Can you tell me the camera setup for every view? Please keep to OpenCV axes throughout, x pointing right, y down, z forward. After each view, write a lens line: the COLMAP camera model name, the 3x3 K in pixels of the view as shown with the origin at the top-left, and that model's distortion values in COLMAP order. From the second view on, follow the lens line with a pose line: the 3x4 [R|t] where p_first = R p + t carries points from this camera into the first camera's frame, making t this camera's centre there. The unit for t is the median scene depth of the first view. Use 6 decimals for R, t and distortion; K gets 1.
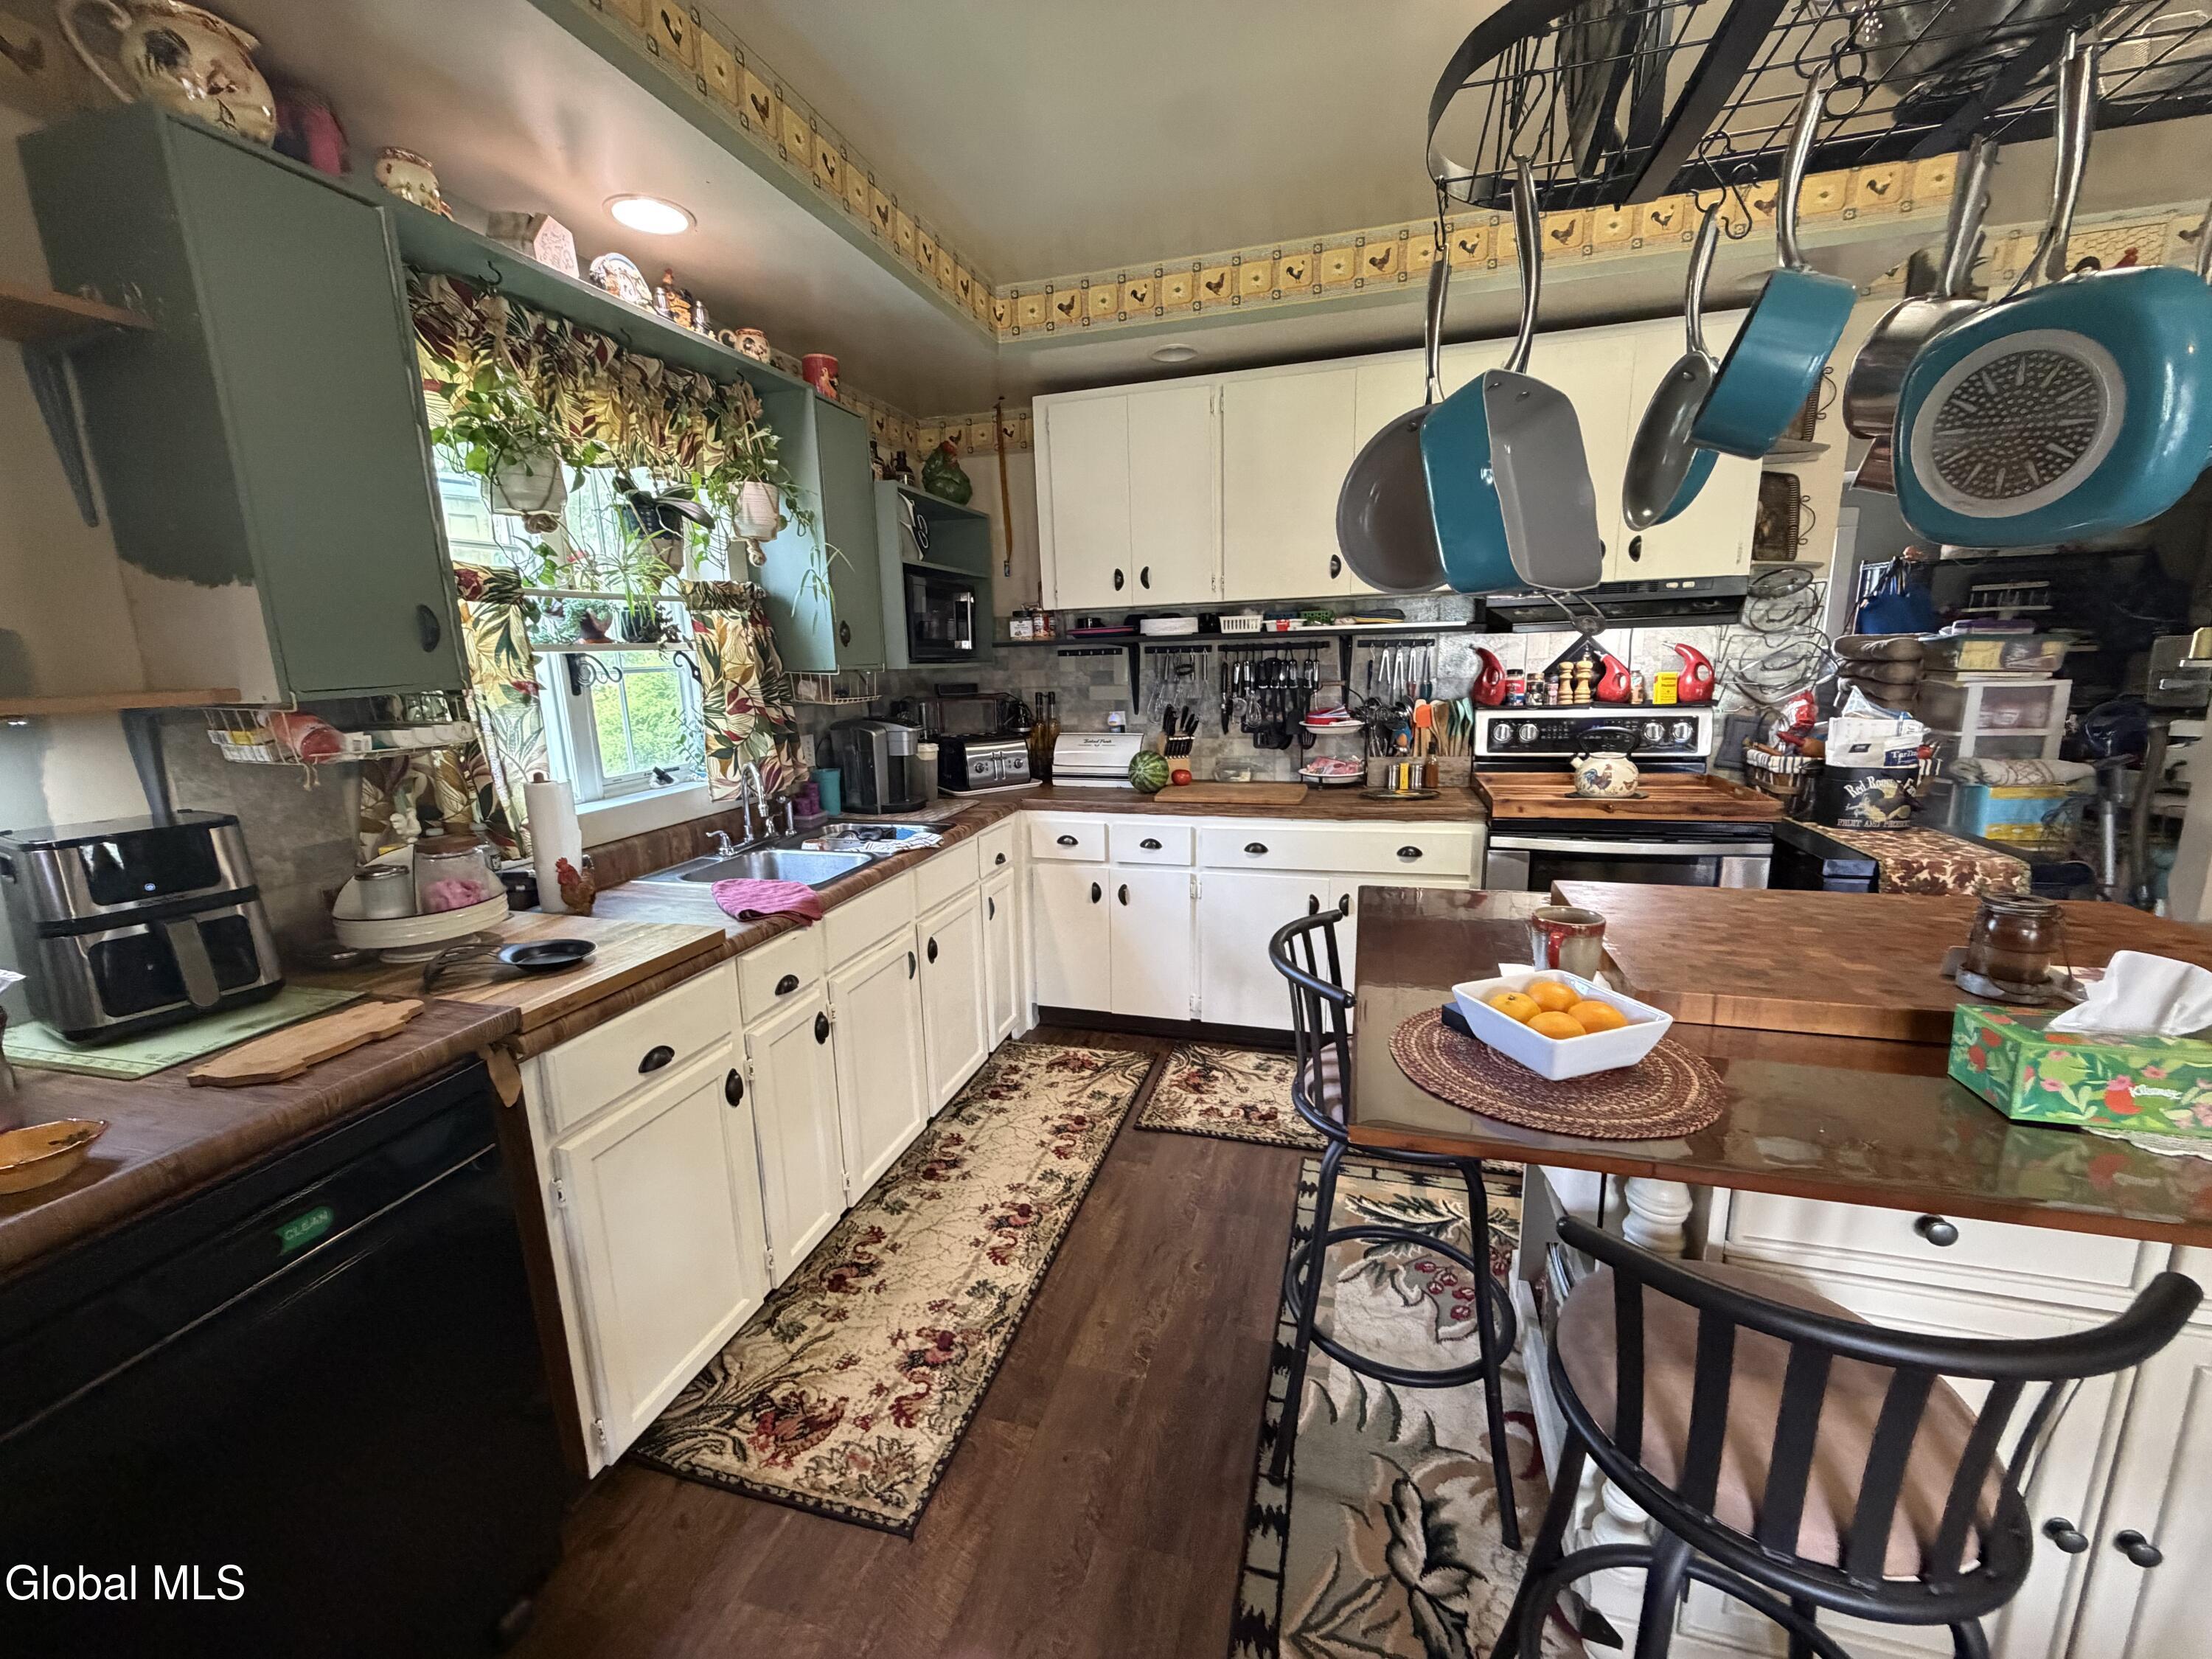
lens RADIAL K [[880.9, 0, 1096.6], [0, 880.9, 833.6], [0, 0, 1]] dist [-0.000643, 0.000233]
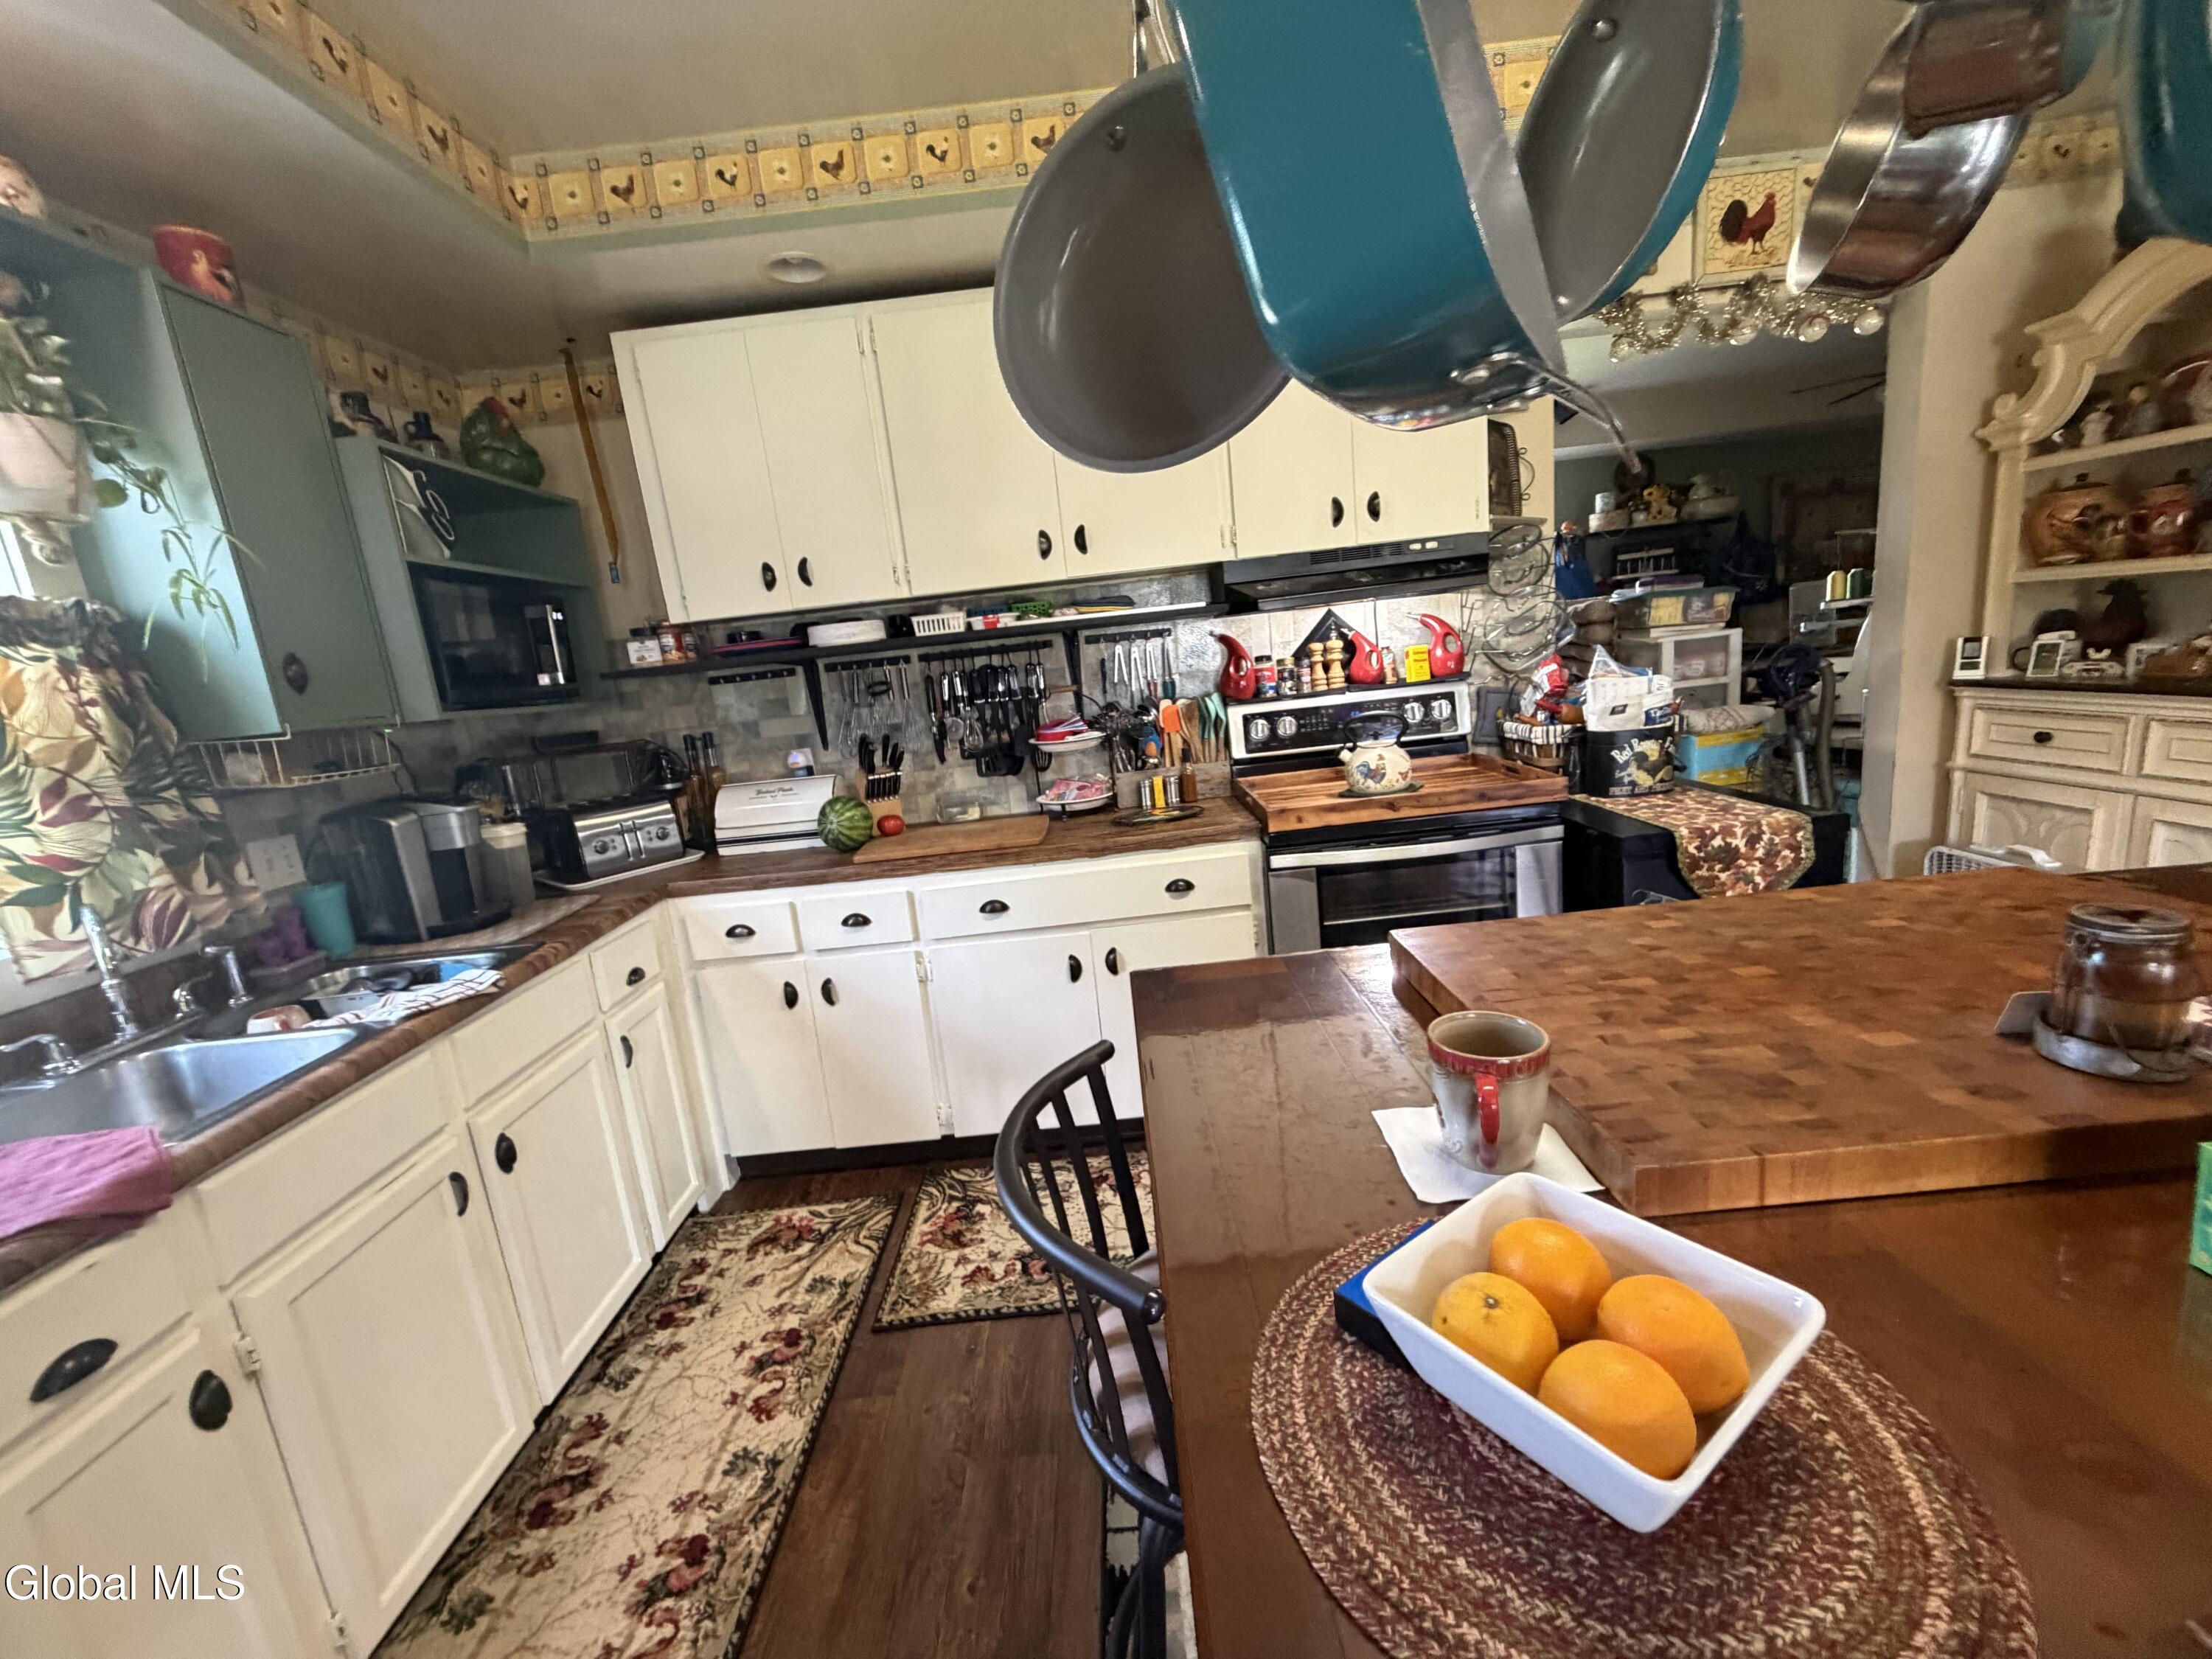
lens RADIAL K [[880.9, 0, 1101.0], [0, 880.9, 828.7], [0, 0, 1]] dist [-0.000643, 0.000233]
pose [[0.953847, -0.125761, 0.272690, 0.079992], [0.133860, 0.990937, -0.011227, -0.035699], [-0.268806, 0.047211, 0.962037, 0.263355]]
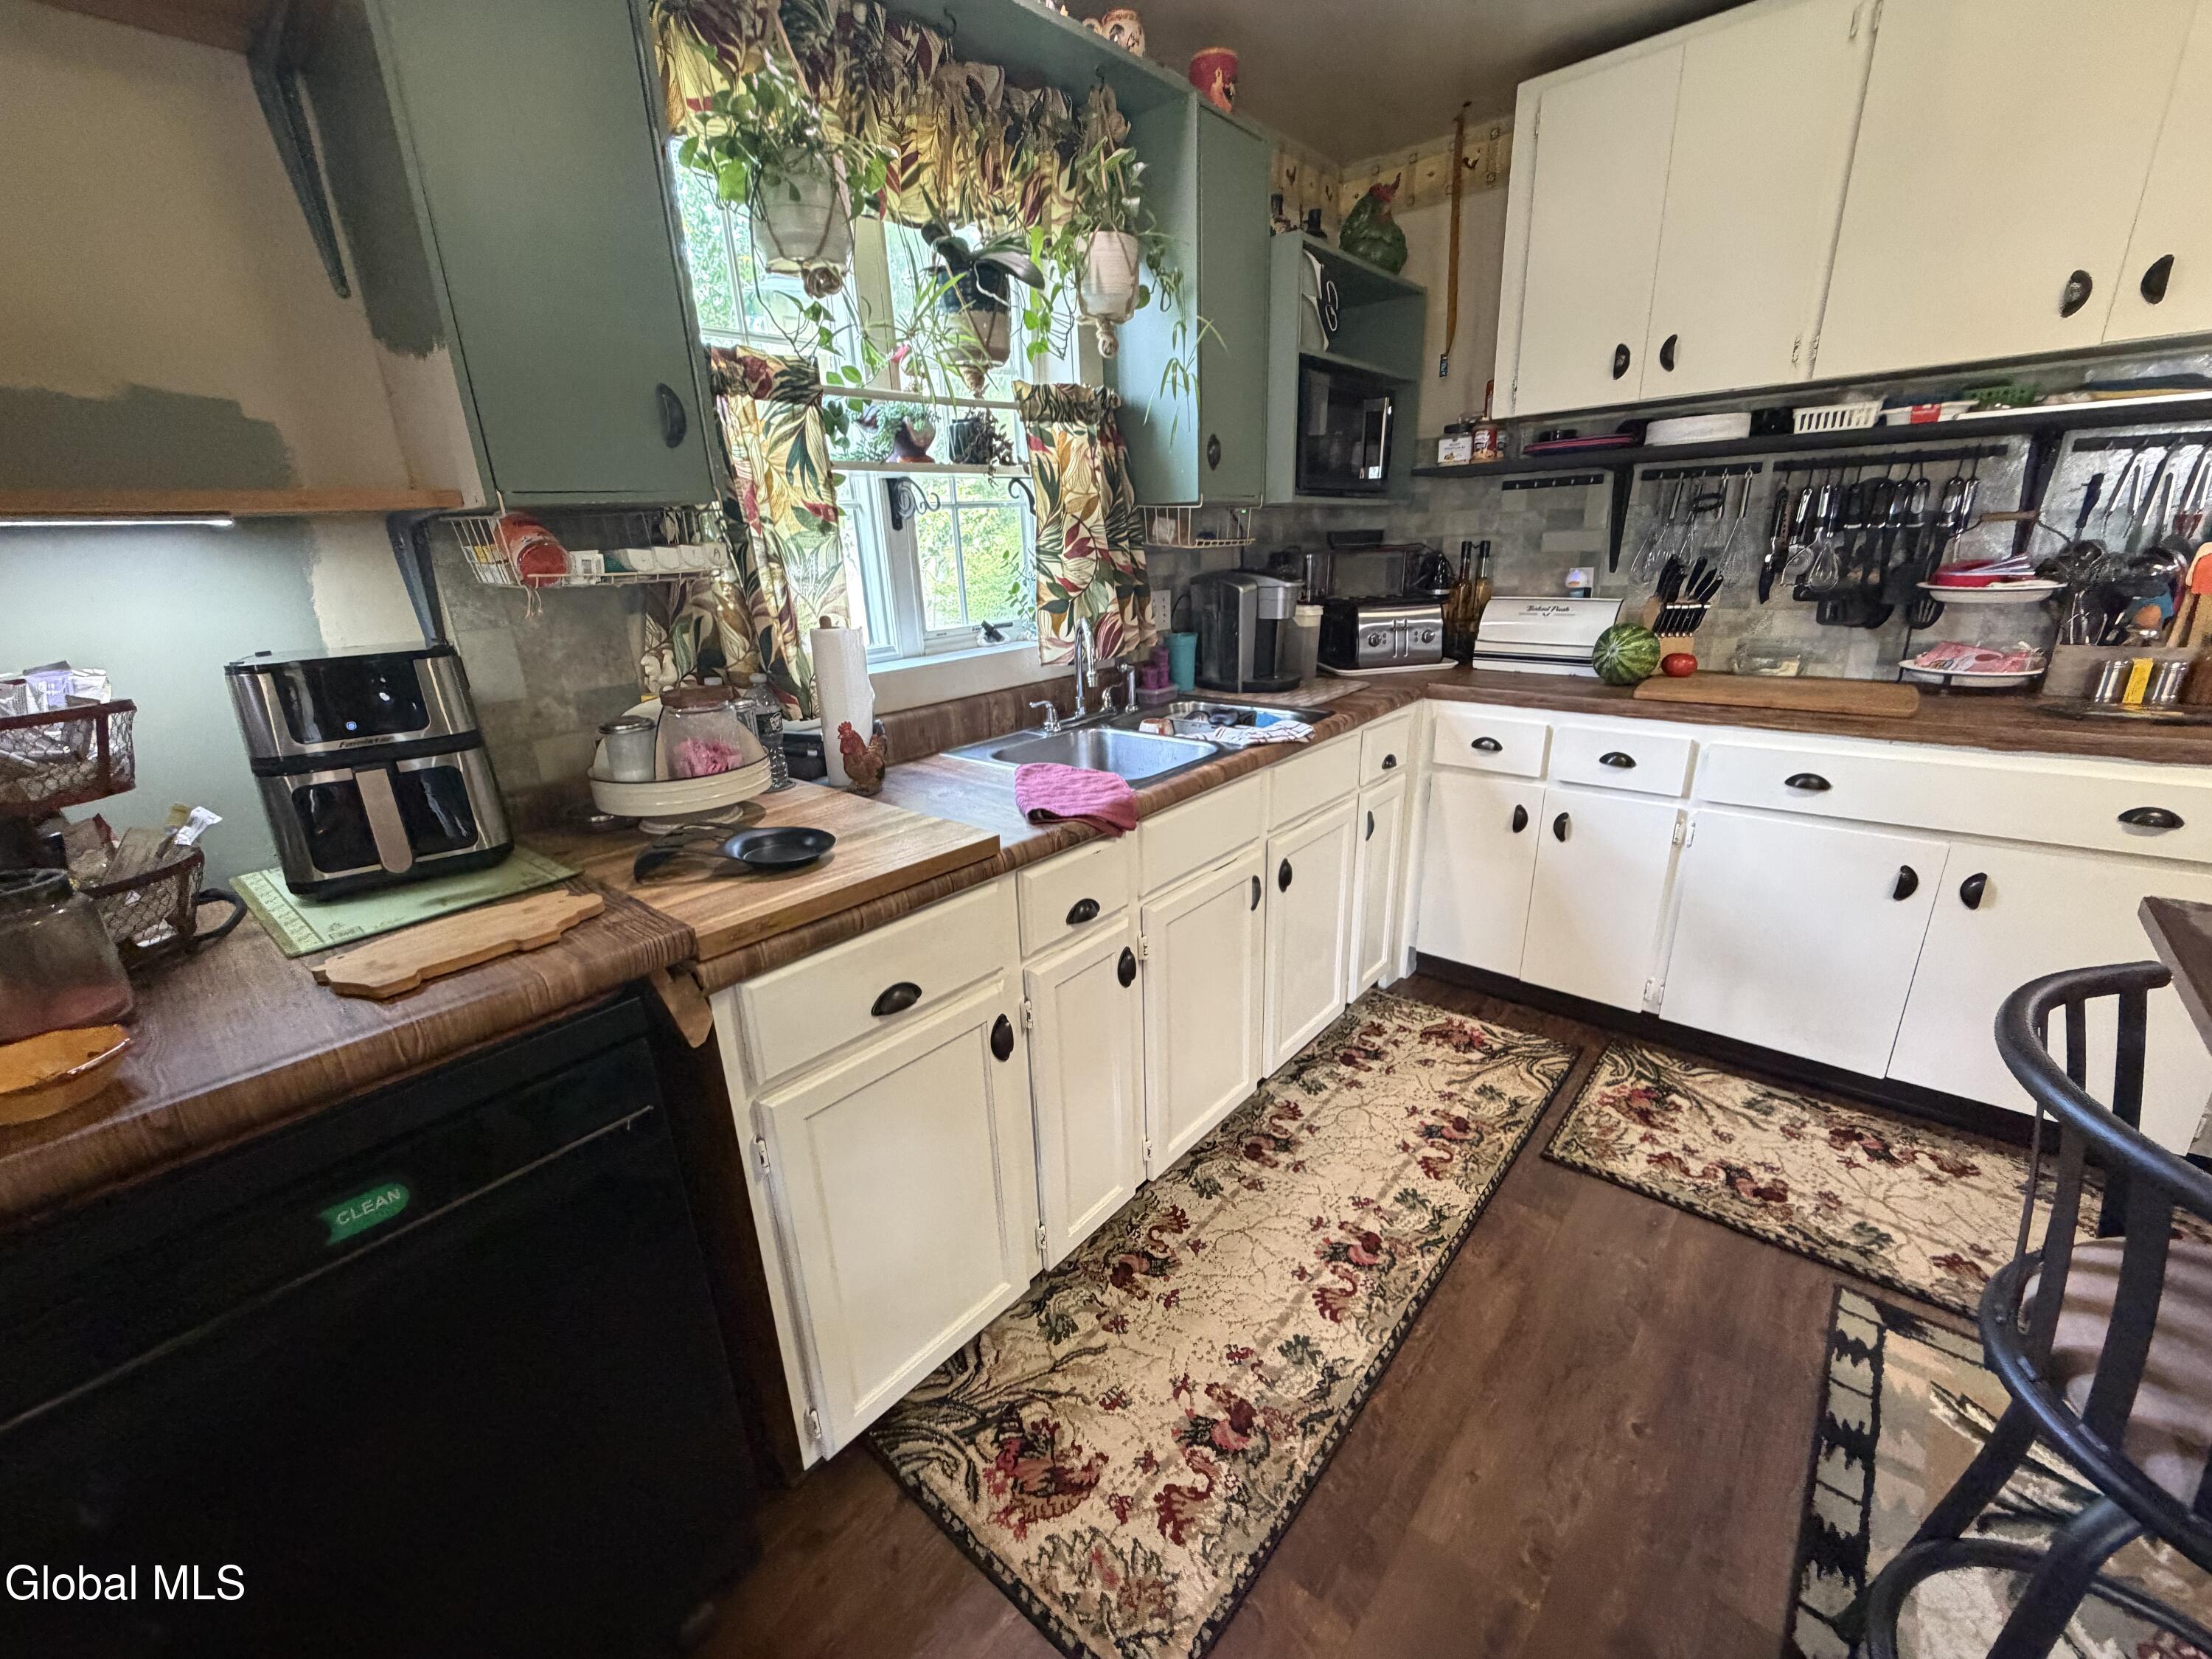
lens RADIAL K [[880.9, 0, 1102.5], [0, 880.9, 830.3], [0, 0, 1]] dist [-0.000643, 0.000233]
pose [[0.911304, 0.121077, -0.393529, -0.034647], [-0.069456, 0.987294, 0.142921, -0.005199], [0.405834, -0.102912, 0.908134, 0.245153]]
